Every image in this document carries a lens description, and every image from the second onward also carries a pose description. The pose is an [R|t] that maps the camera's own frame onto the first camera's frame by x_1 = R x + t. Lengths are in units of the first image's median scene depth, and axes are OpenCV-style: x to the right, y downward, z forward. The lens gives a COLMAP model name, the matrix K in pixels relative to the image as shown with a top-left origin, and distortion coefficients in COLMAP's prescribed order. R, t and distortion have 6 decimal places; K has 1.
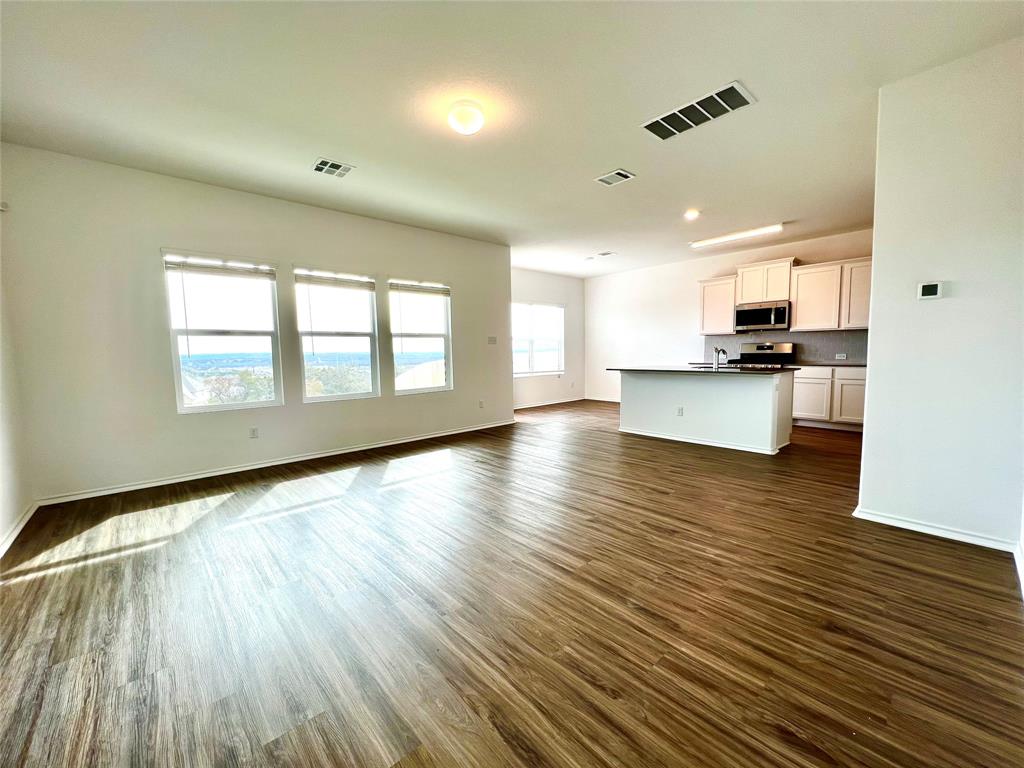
lens RADIAL K [[411.1, 0, 512.0], [0, 411.1, 384.0], [0, 0, 1]] dist [-0.002215, 0.000461]
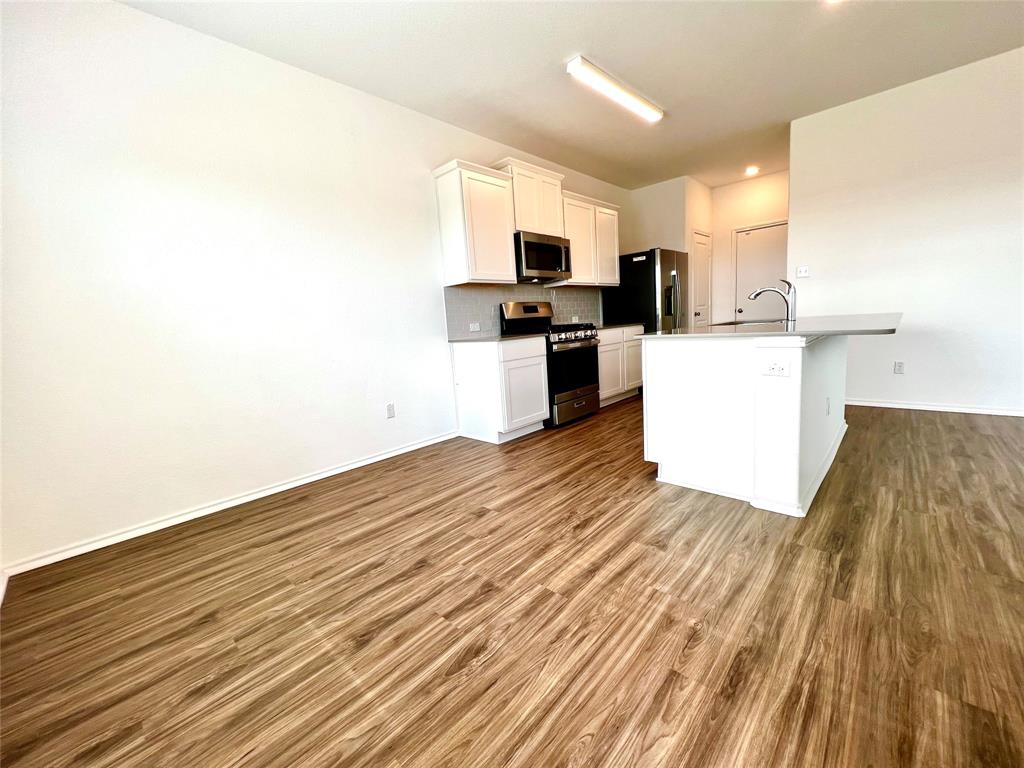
lens RADIAL K [[411.1, 0, 512.0], [0, 411.1, 384.0], [0, 0, 1]] dist [-0.002215, 0.000461]
pose [[-0.078761, -0.129136, 0.988494, -0.049344], [0.150088, 0.978736, 0.139820, -0.088972], [-0.985531, 0.159373, -0.057704, 1.419711]]
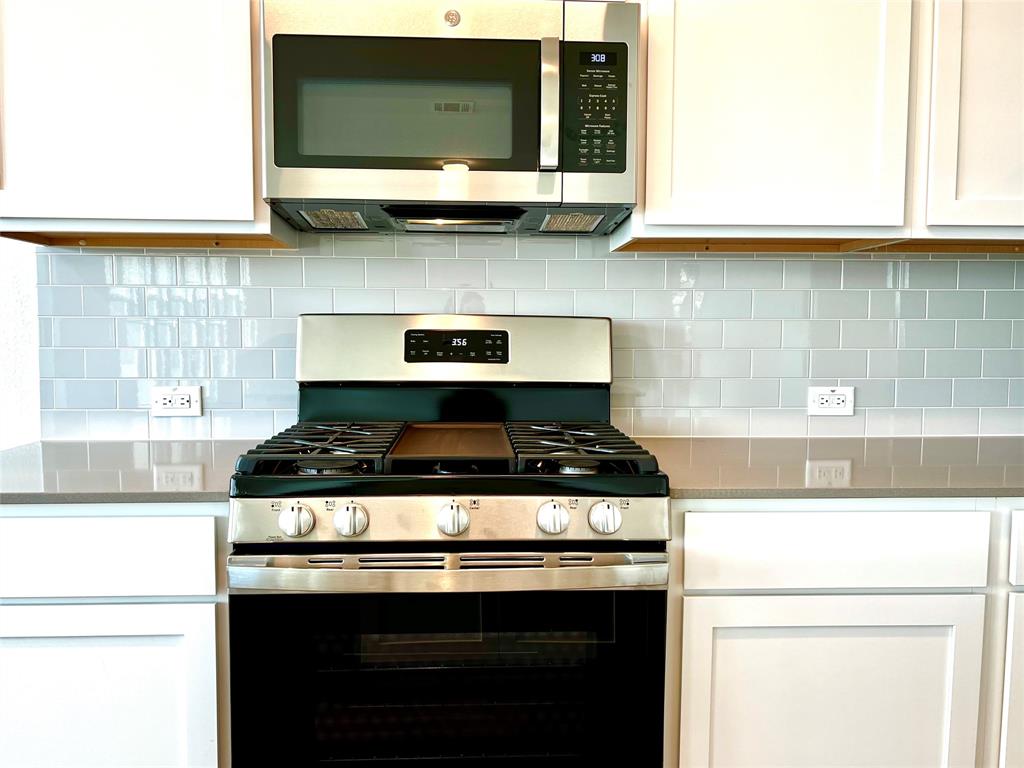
lens RADIAL K [[805.9, 0, 512.0], [0, 805.9, 384.0], [0, 0, 1]] dist [0.042610, -0.000756]
pose [[0.626217, -0.020514, 0.779379, 0.527466], [0.049052, 0.998710, -0.013126, -0.091600], [-0.778104, 0.046450, 0.626415, 1.053141]]
